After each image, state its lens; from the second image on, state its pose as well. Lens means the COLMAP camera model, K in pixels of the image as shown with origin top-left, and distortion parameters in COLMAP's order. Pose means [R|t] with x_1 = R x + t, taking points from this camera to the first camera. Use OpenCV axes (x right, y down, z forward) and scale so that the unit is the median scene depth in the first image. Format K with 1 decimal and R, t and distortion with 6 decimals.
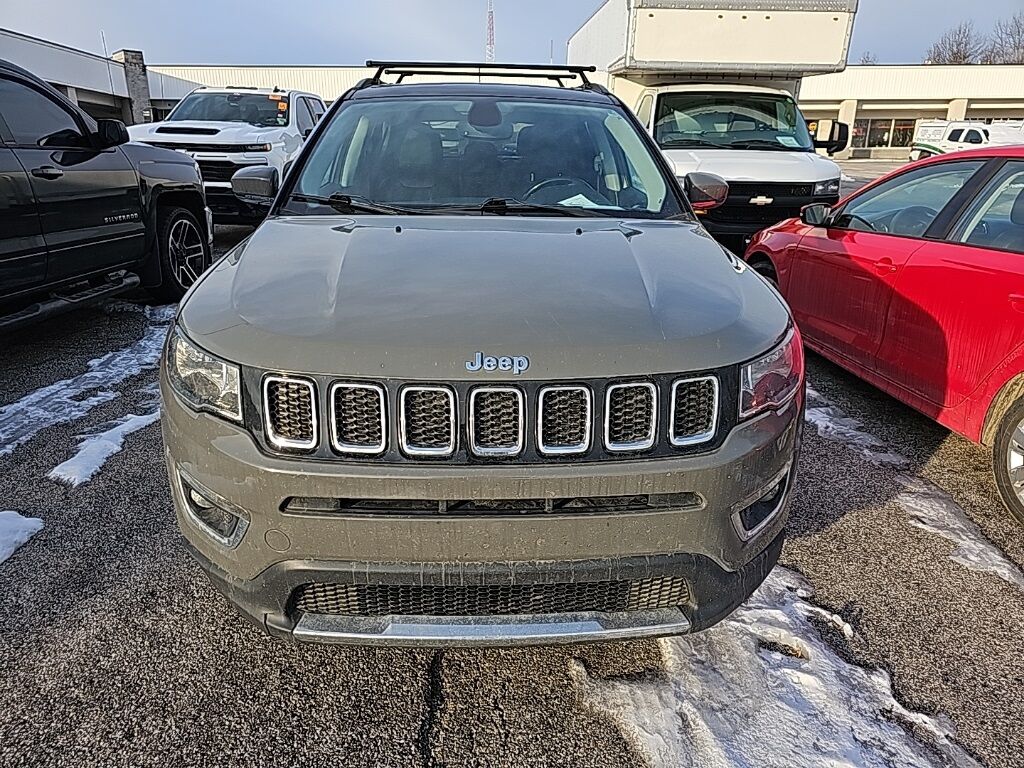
lens RADIAL K [[703.3, 0, 513.7], [0, 703.3, 360.0], [0, 0, 1]] dist [0.031975, -0.002164]
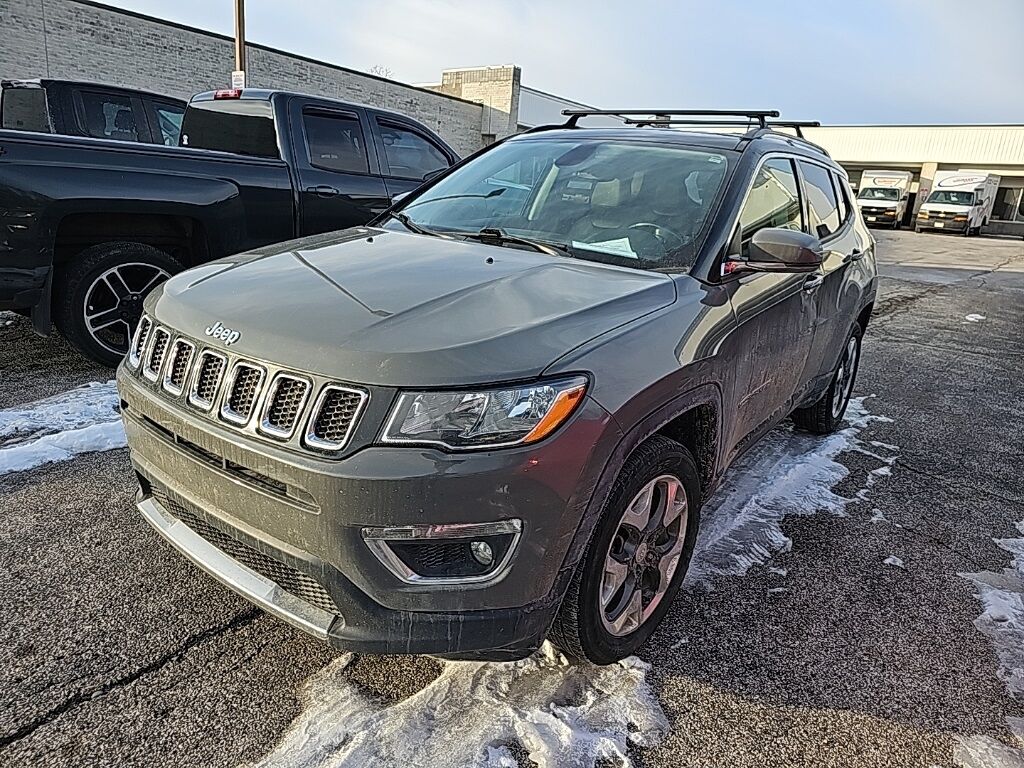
lens RADIAL K [[680.3, 0, 513.0], [0, 680.3, 374.5], [0, 0, 1]] dist [0.053637, -0.000857]
pose [[0.764628, 0.224162, -0.604232, 0.776880], [-0.257817, 0.965664, 0.031992, -0.066169], [0.590656, 0.131319, 0.796166, 0.272023]]
